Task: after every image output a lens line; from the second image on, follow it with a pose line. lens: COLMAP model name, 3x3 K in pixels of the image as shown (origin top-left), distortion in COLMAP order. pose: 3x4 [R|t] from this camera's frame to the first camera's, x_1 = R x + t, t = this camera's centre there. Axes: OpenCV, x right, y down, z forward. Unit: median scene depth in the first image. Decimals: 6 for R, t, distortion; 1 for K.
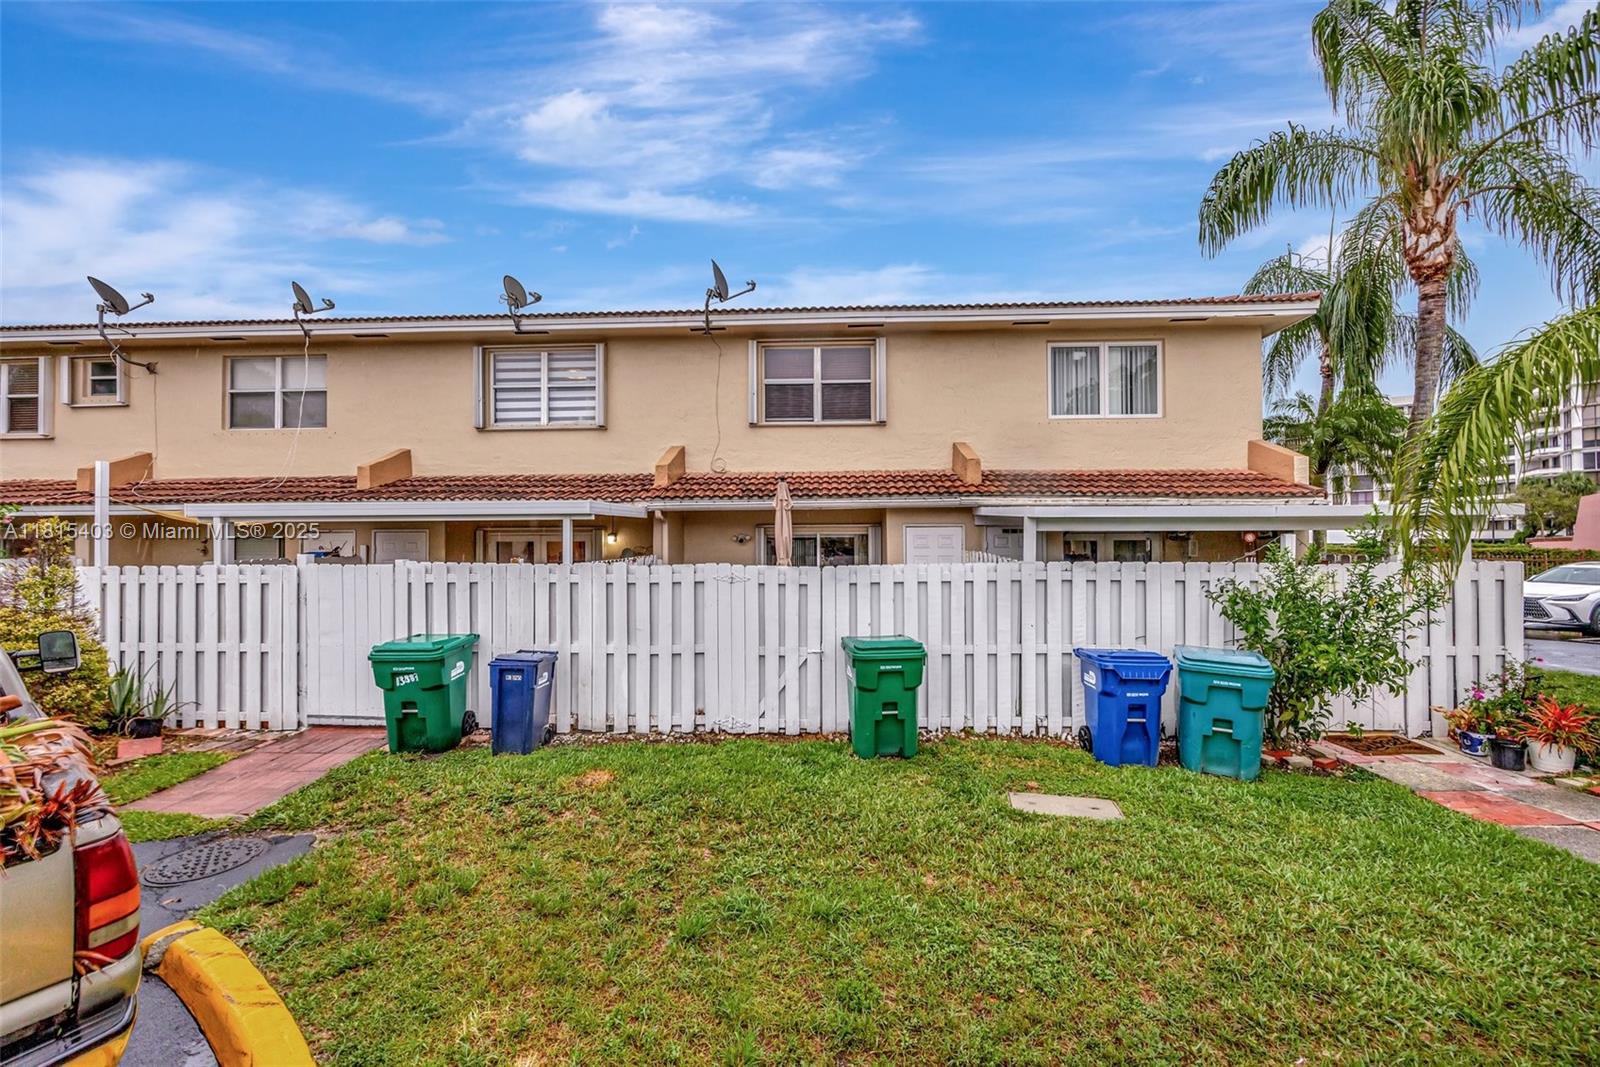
lens RADIAL K [[648.1, 0, 799.9], [0, 648.1, 531.3], [0, 0, 1]] dist [0.000225, 0.000081]
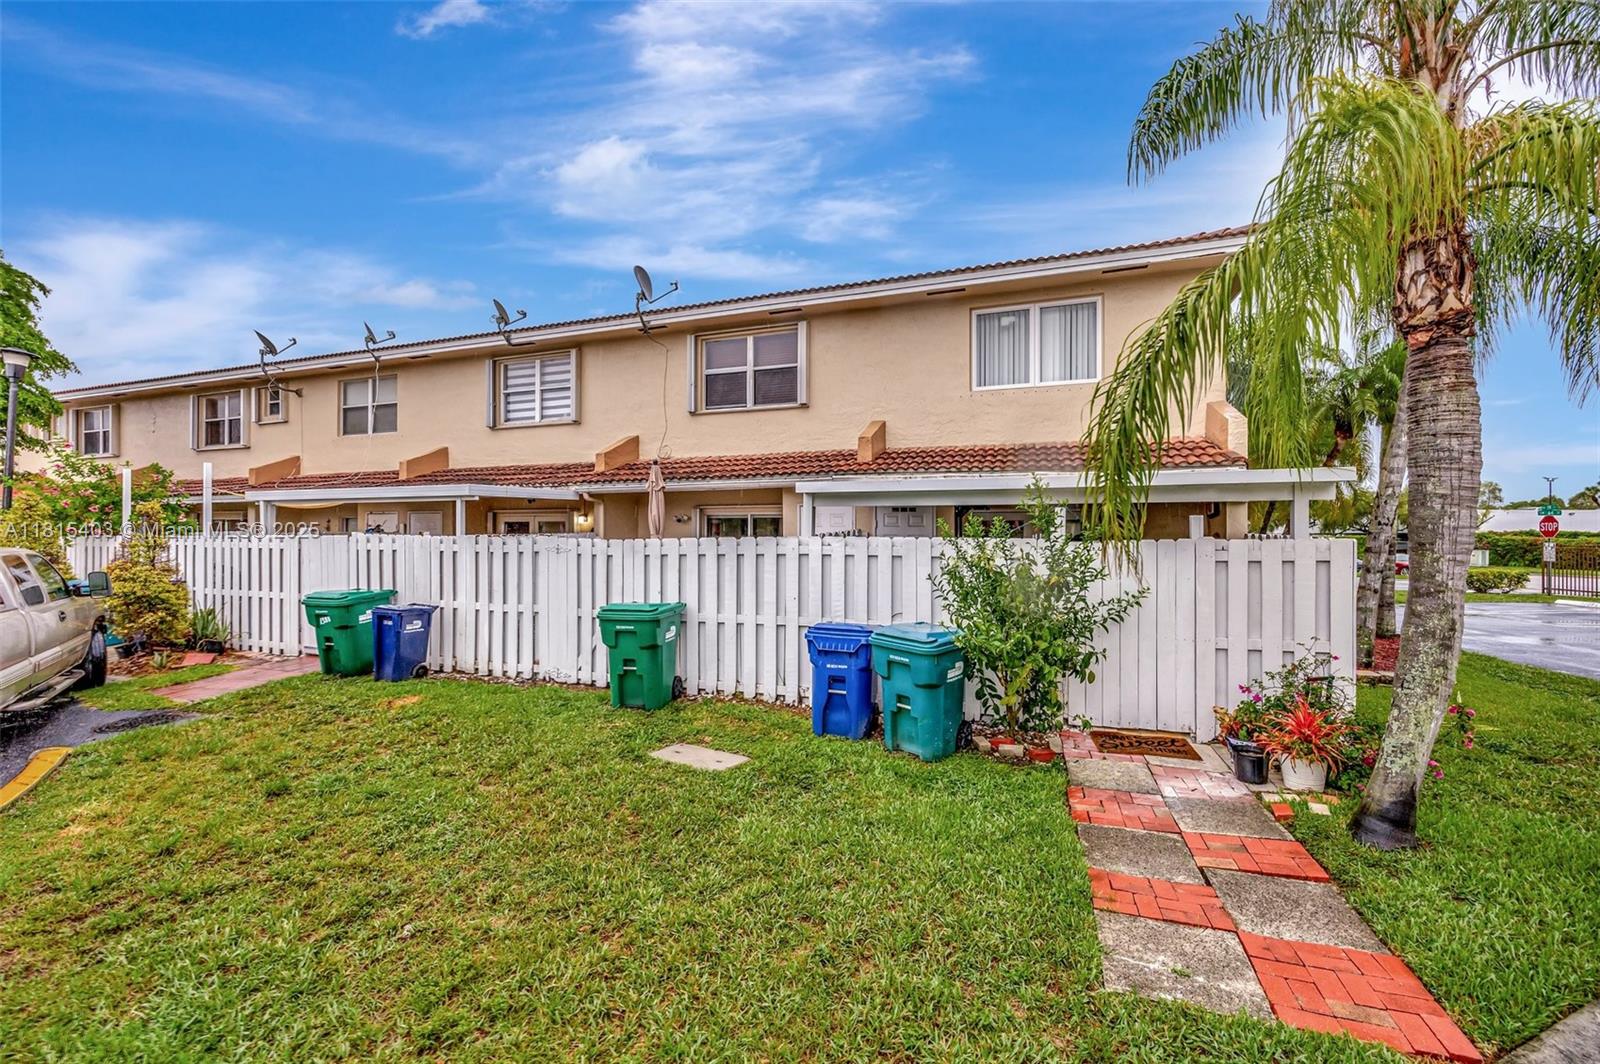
lens RADIAL K [[664.7, 0, 803.6], [0, 664.7, 528.1], [0, 0, 1]] dist [-0.000186, 0.000000]
pose [[0.952079, 0.003237, -0.305834, 0.451125], [0.001026, 0.999905, 0.013777, 0.012404], [0.305850, -0.013431, 0.951985, -0.000875]]
